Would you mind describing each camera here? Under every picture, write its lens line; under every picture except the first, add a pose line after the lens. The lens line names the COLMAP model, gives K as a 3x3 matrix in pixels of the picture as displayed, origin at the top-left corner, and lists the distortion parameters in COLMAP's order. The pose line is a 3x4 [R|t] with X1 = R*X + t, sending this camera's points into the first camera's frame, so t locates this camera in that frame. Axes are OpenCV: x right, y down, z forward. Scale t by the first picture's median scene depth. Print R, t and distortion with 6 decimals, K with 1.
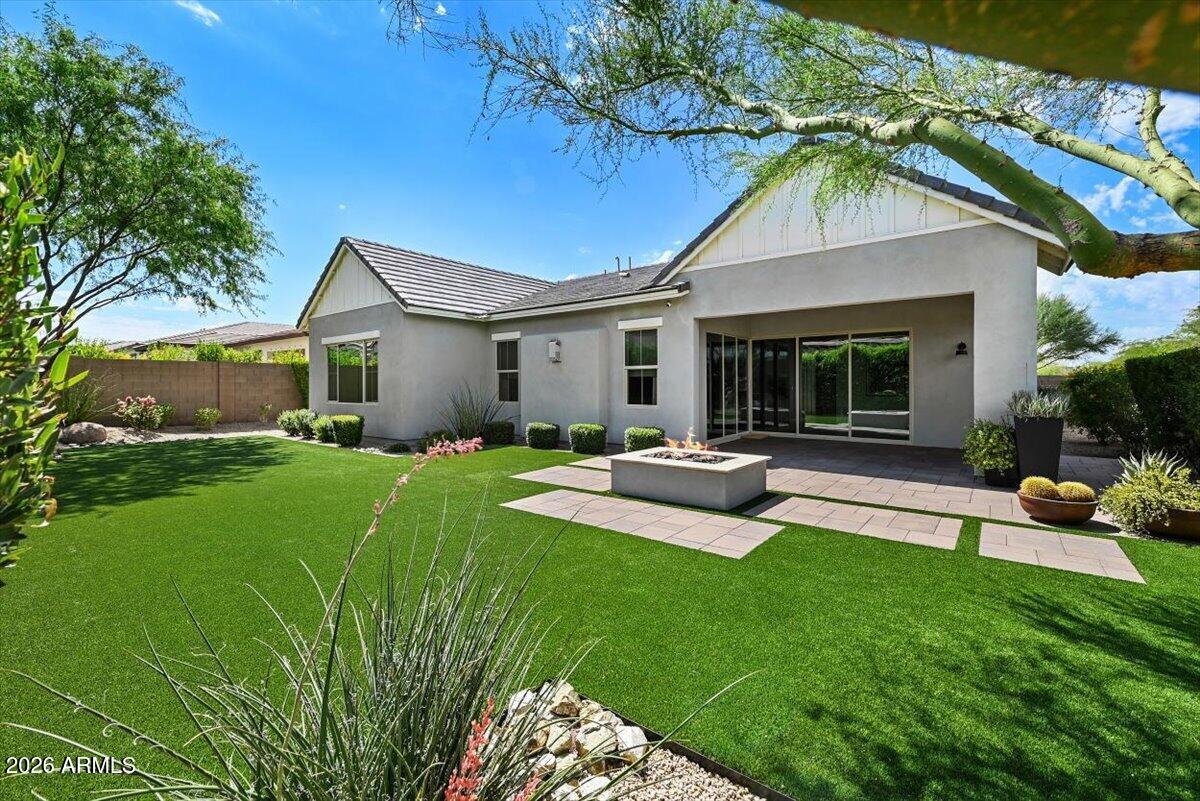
lens RADIAL K [[544.2, 0, 600.0], [0, 544.2, 396.4], [0, 0, 1]] dist [0.000441, -0.000109]
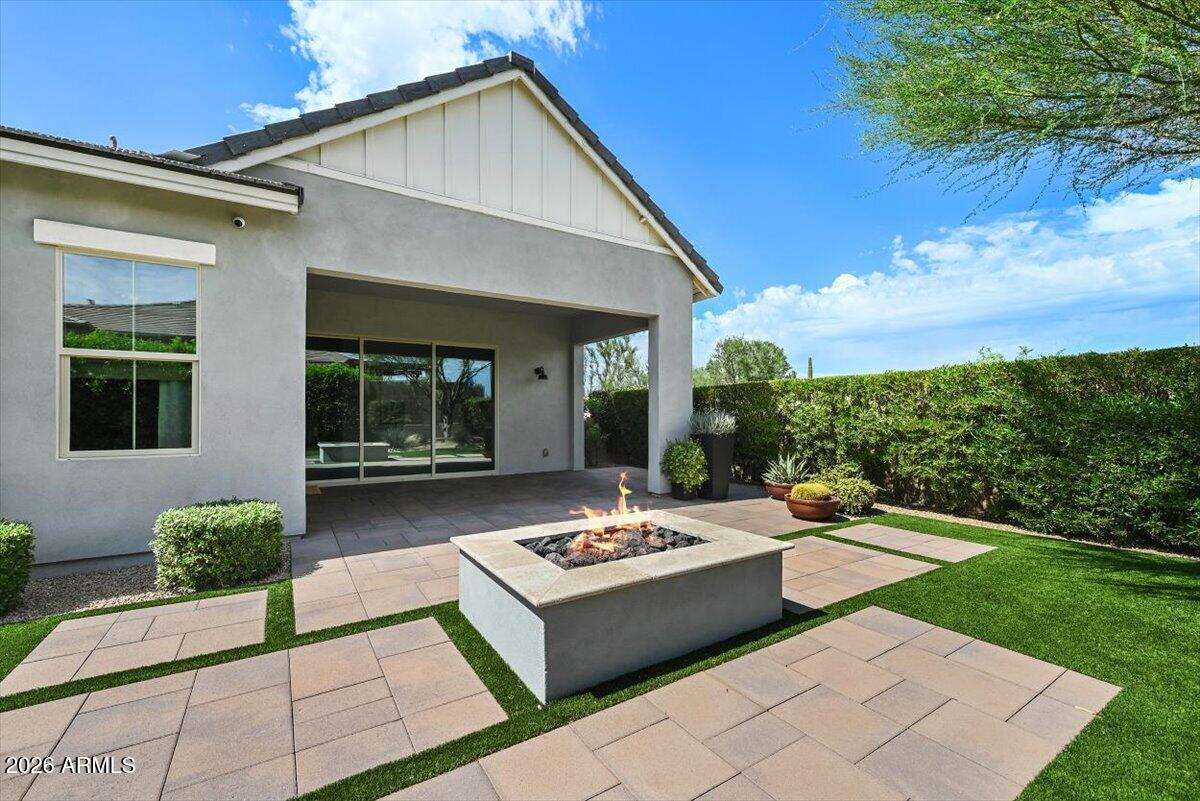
lens RADIAL K [[544.2, 0, 593.8], [0, 544.2, 408.3], [0, 0, 1]] dist [0.000441, -0.000109]
pose [[0.263734, 0.017747, 0.964432, -0.219931], [0.014091, 0.999653, -0.022249, -0.001741], [-0.964493, 0.019458, 0.263393, 0.589298]]
